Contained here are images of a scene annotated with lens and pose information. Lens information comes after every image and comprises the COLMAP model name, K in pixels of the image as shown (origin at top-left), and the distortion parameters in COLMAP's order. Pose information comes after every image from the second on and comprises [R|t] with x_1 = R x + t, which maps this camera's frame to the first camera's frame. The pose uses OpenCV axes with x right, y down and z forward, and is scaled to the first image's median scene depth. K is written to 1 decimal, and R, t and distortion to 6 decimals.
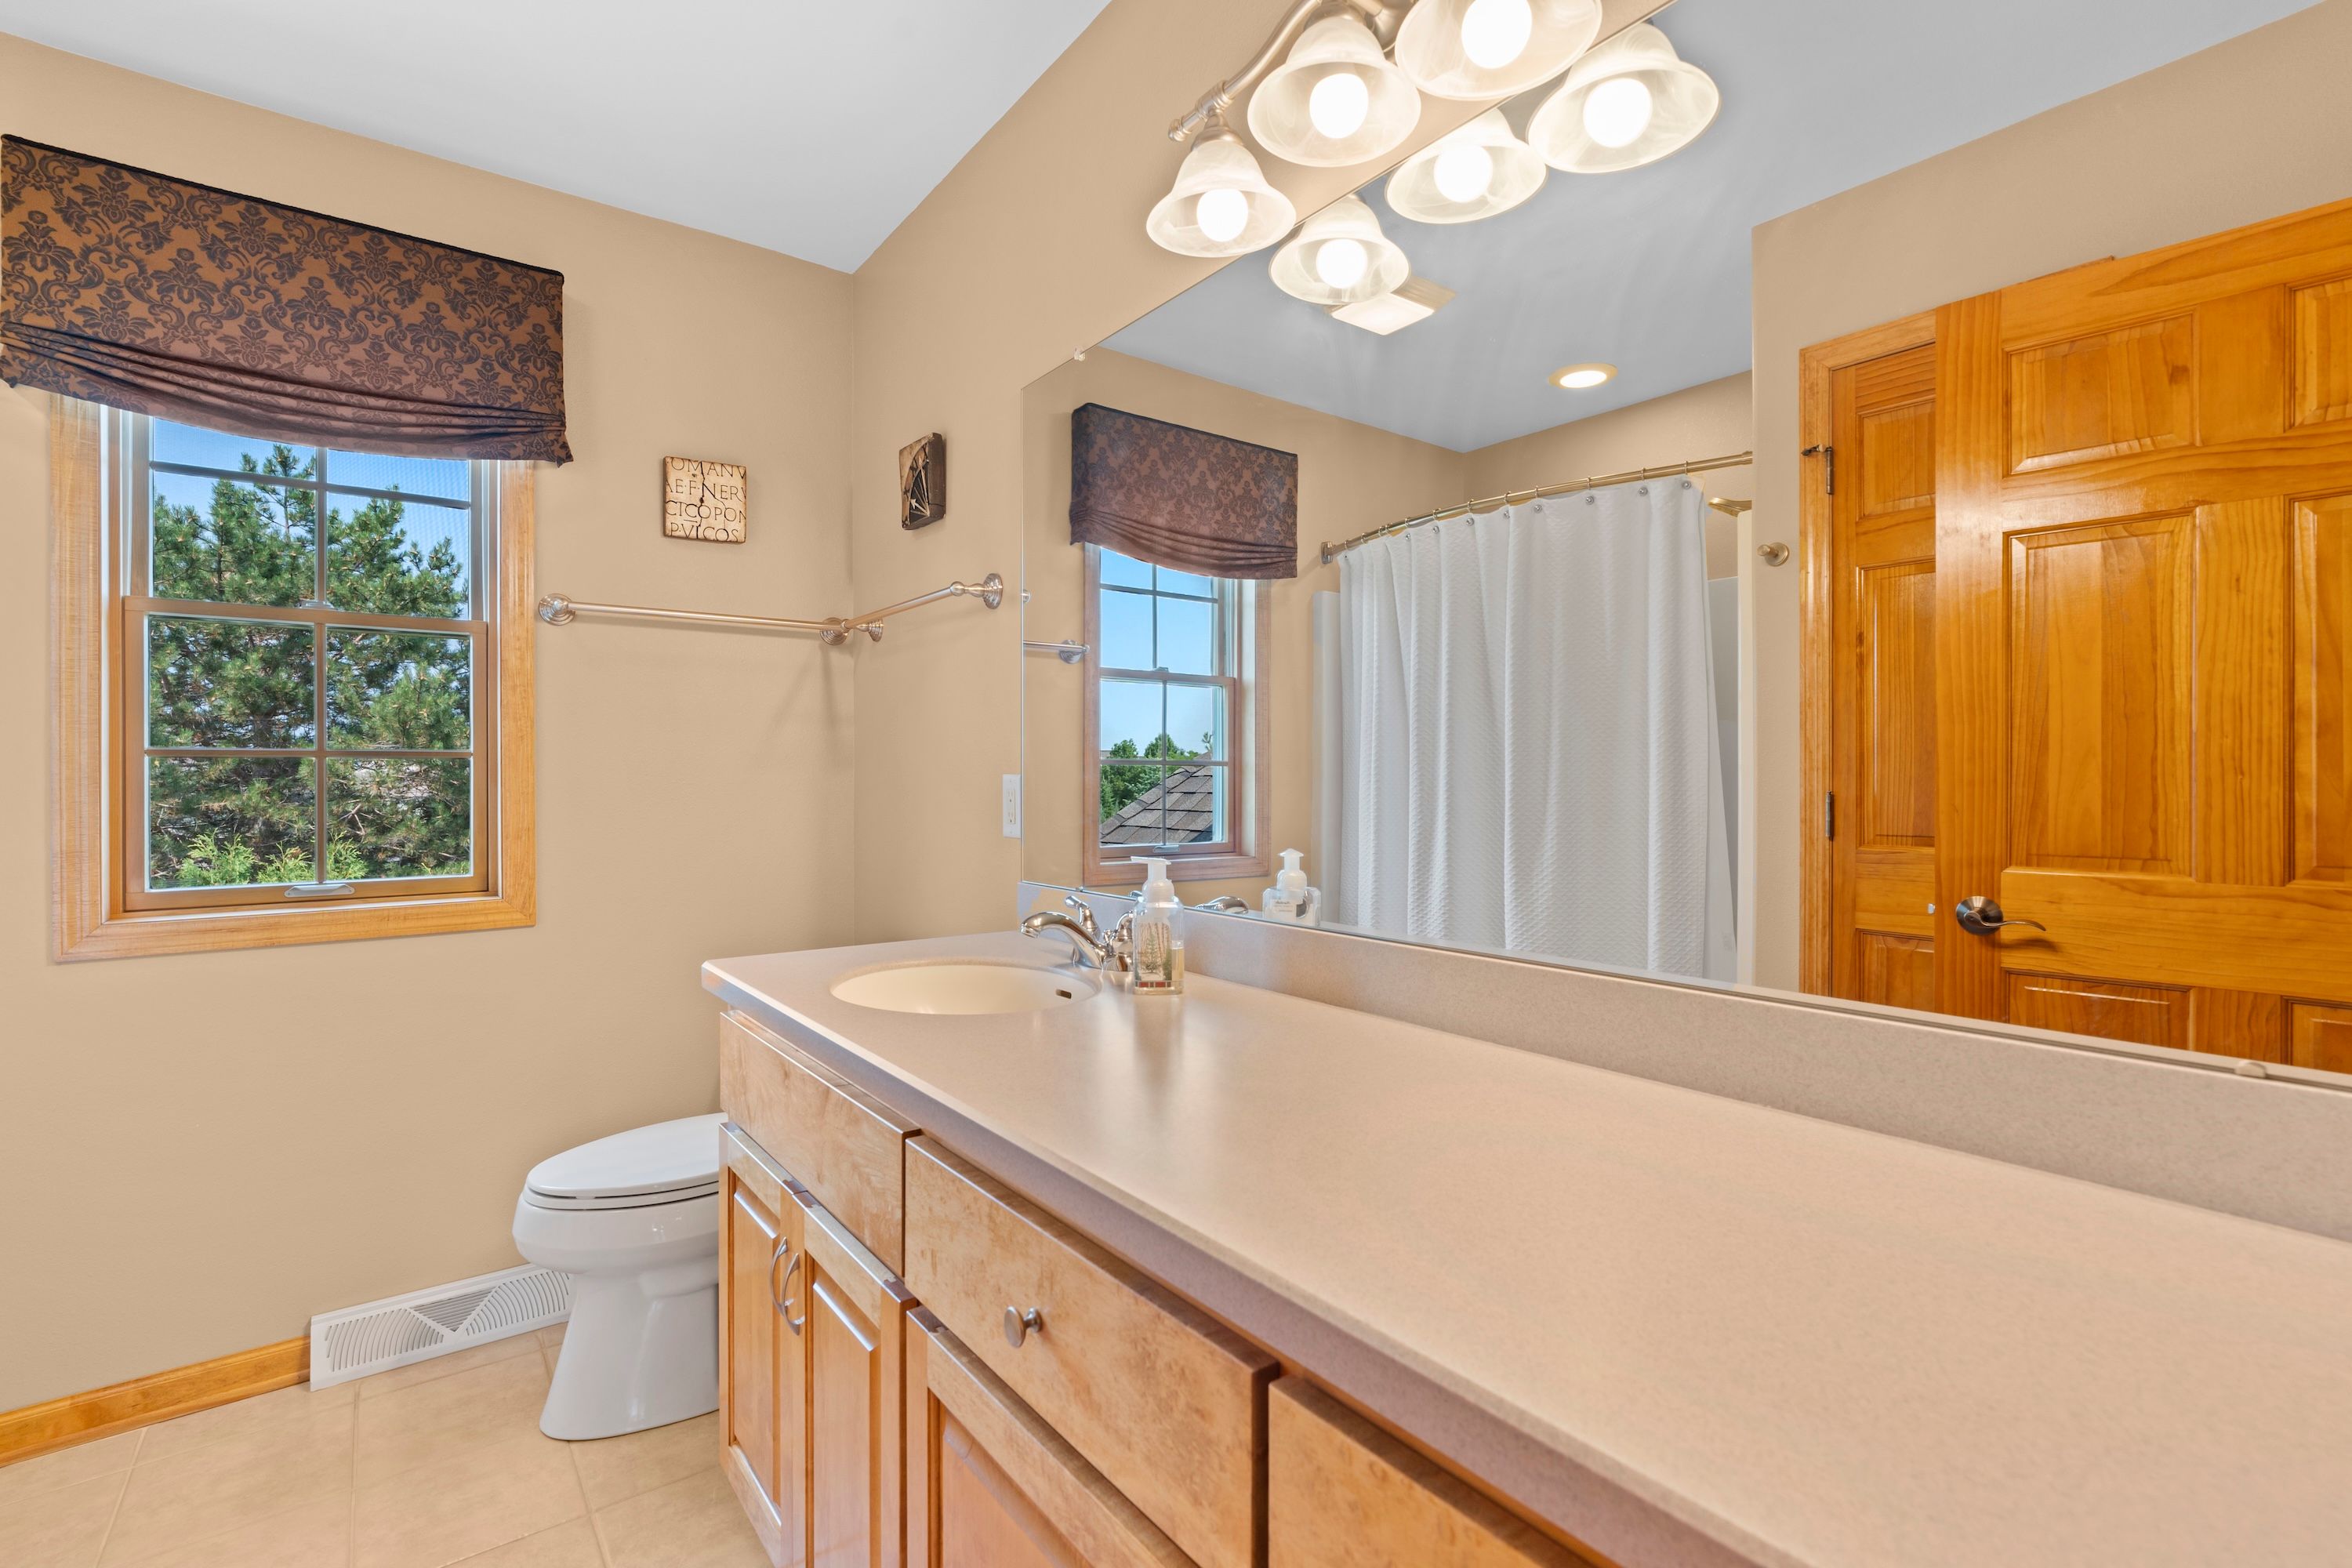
lens RADIAL K [[1061.7, 0, 1180.1], [0, 1061.7, 779.4], [0, 0, 1]] dist [-0.015795, 0.005379]
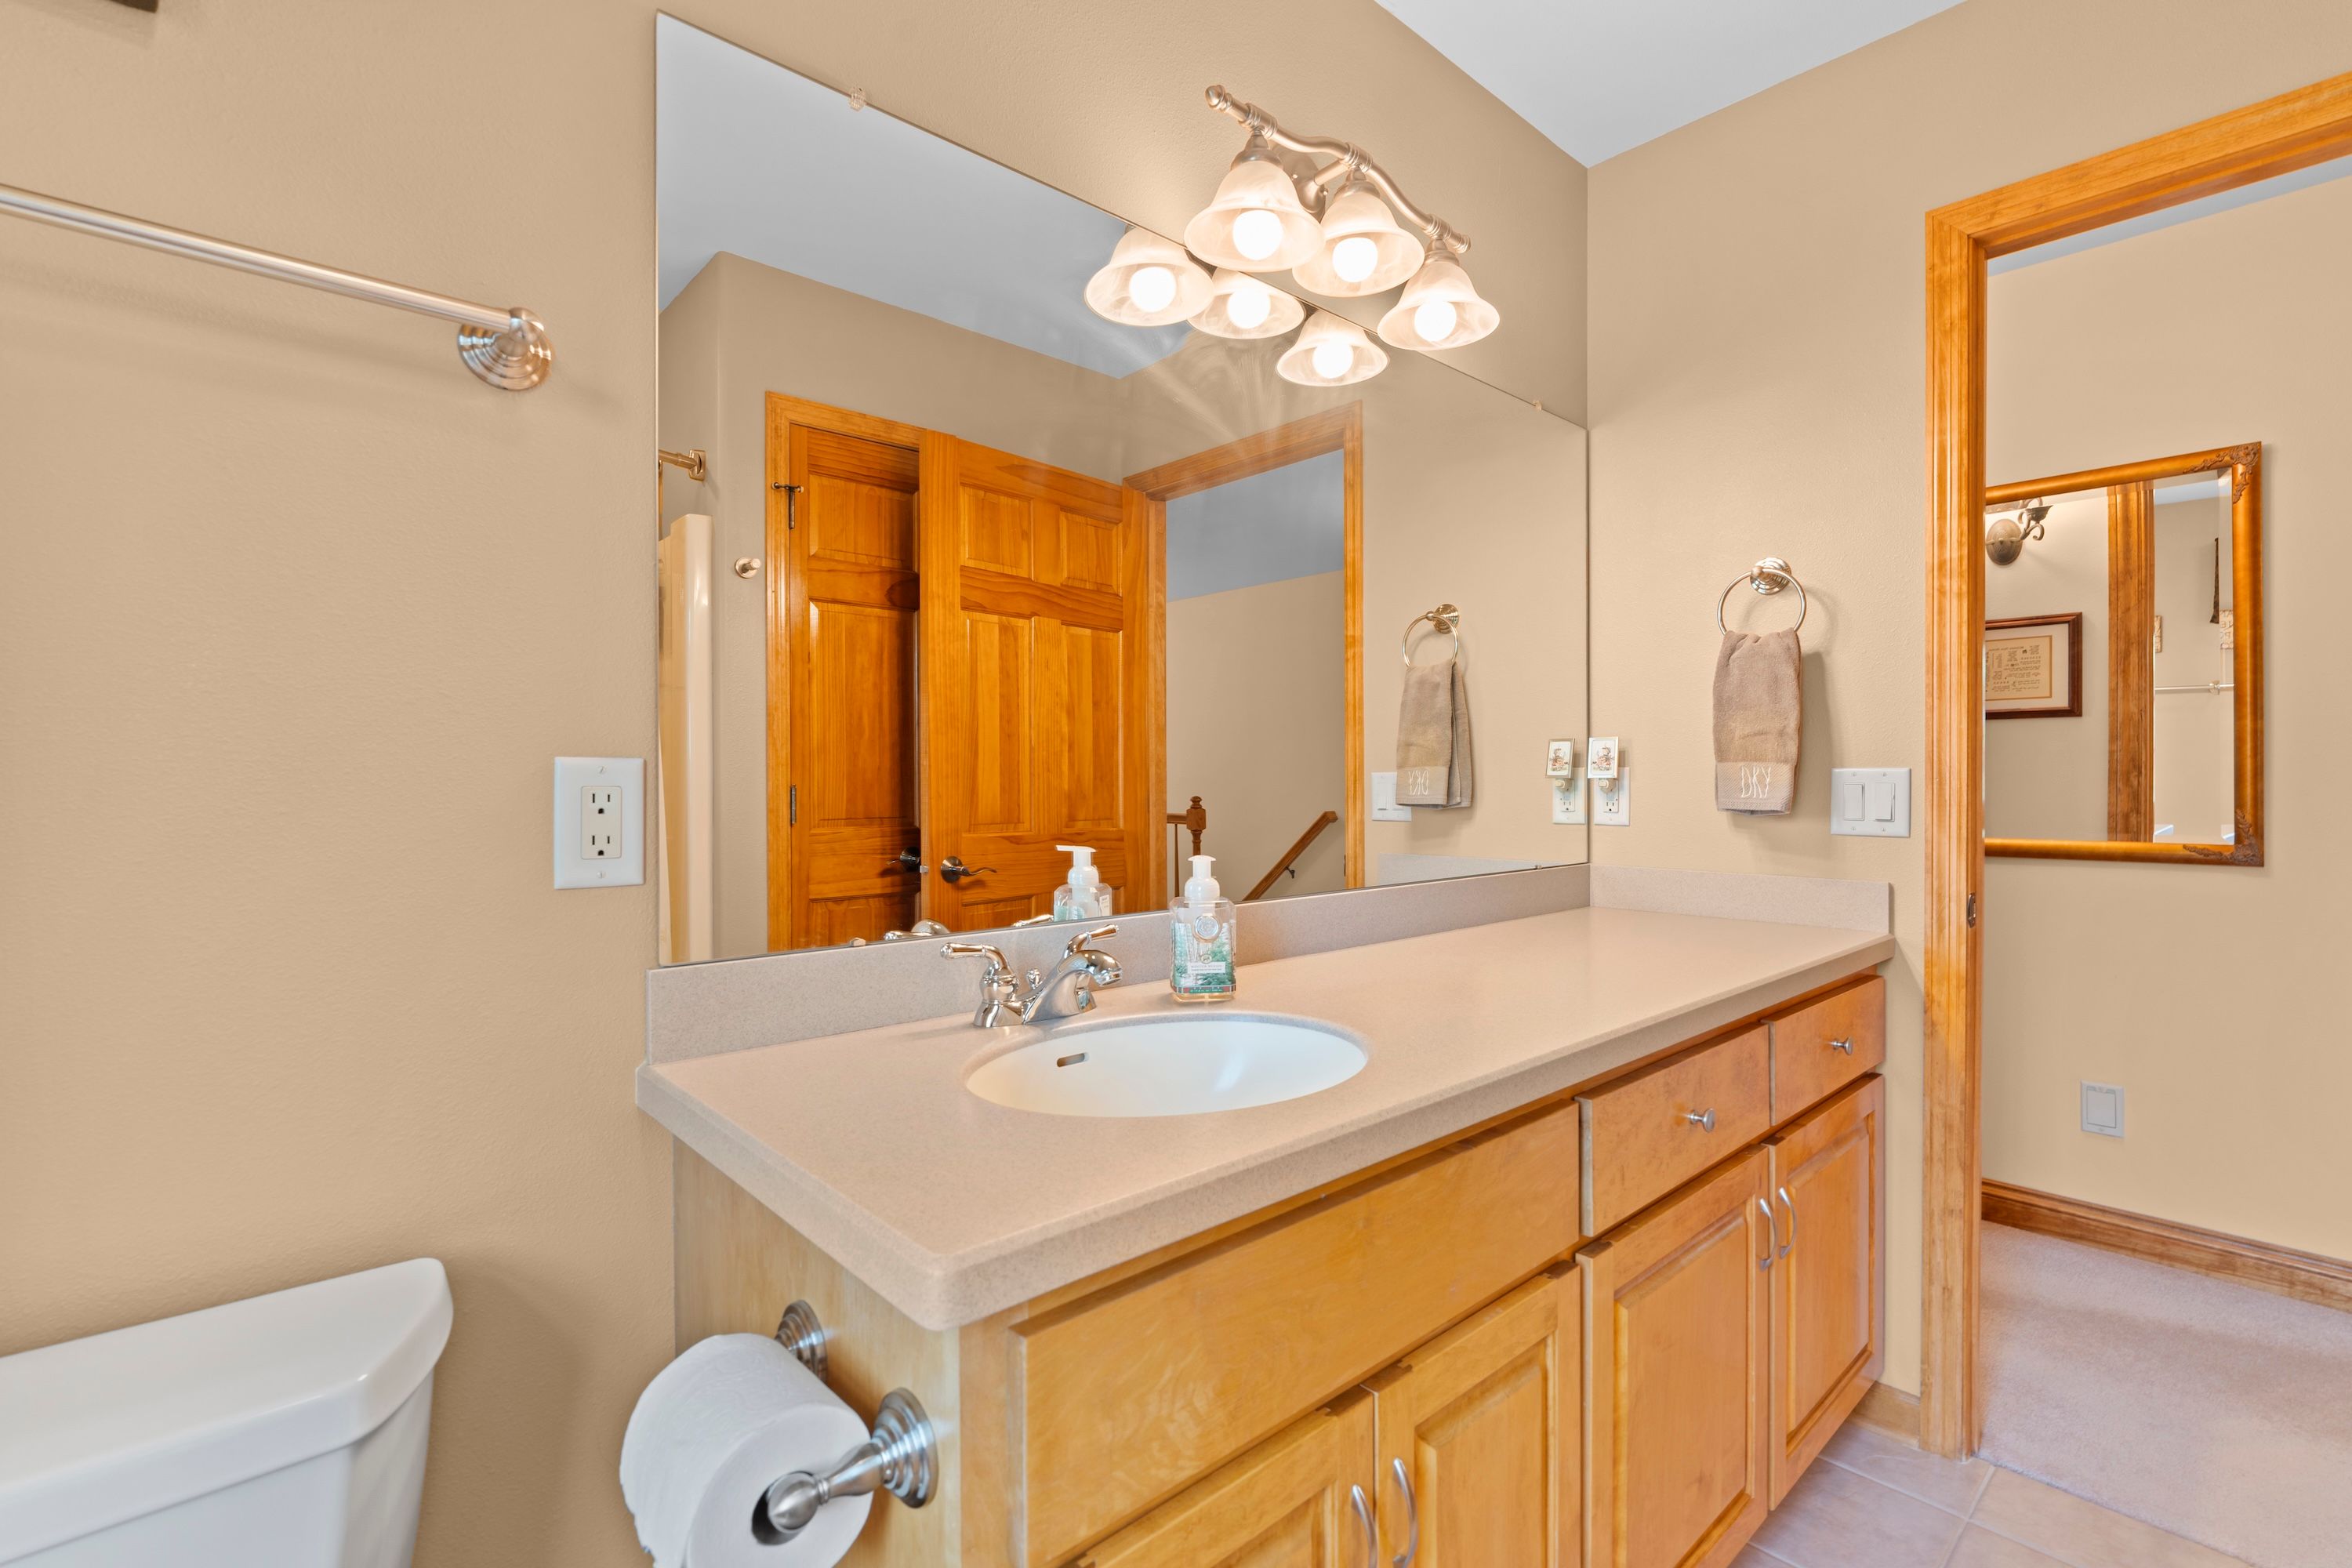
lens RADIAL K [[1061.7, 0, 1180.1], [0, 1061.7, 779.4], [0, 0, 1]] dist [-0.015795, 0.005379]
pose [[-0.080092, -0.002248, 0.996785, -0.599148], [-0.003176, 0.999993, 0.002000, 0.002350], [-0.996782, -0.003006, -0.080099, 0.685633]]
